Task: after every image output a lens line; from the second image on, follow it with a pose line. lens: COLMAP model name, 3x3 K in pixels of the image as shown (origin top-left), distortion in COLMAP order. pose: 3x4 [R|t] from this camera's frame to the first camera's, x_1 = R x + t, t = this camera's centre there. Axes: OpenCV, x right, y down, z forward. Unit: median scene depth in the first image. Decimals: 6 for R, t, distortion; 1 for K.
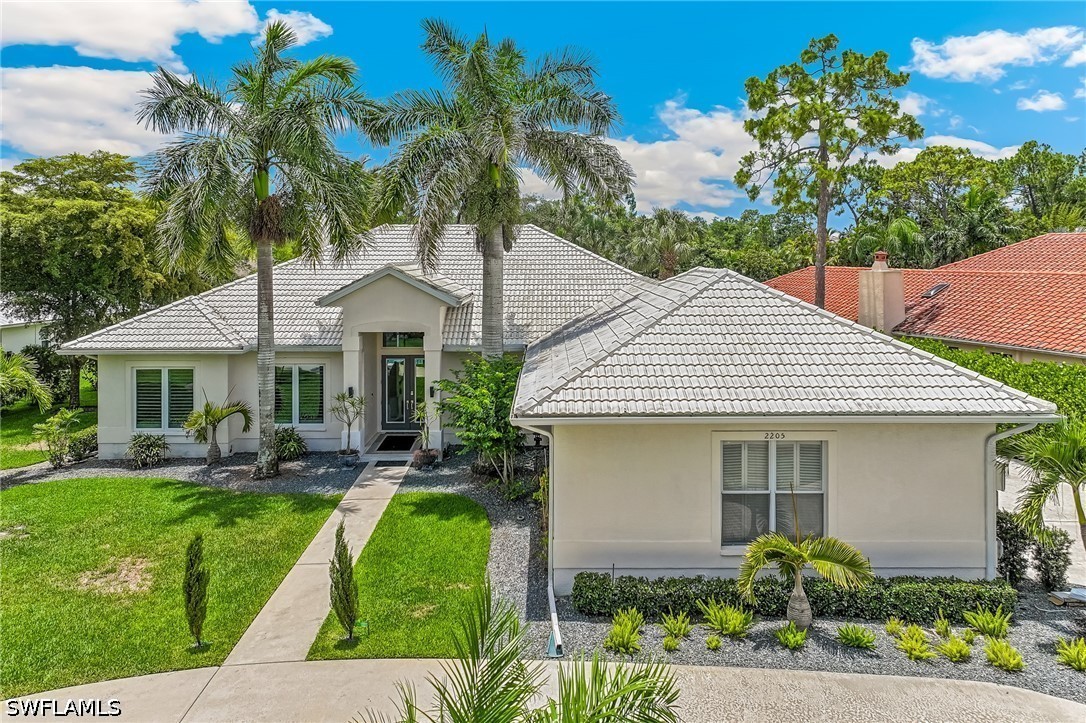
lens RADIAL K [[785.8, 0, 545.8], [0, 785.8, 255.8], [0, 0, 1]] dist [0.009674, 0.001624]
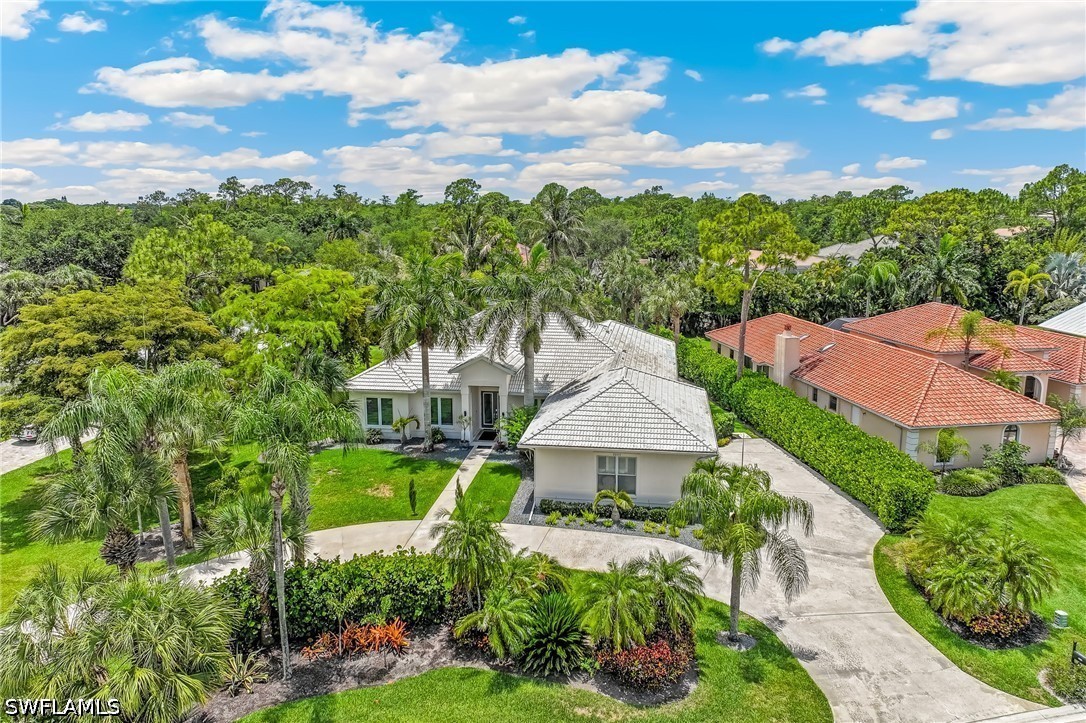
lens RADIAL K [[767.6, 0, 545.6], [0, 767.6, 338.8], [0, 0, 1]] dist [-0.000776, 0.026498]
pose [[0.988039, 0.025790, -0.152035, 0.279538], [0.000229, 0.985670, 0.168686, -0.381038], [0.154207, -0.166703, 0.973874, -0.960671]]
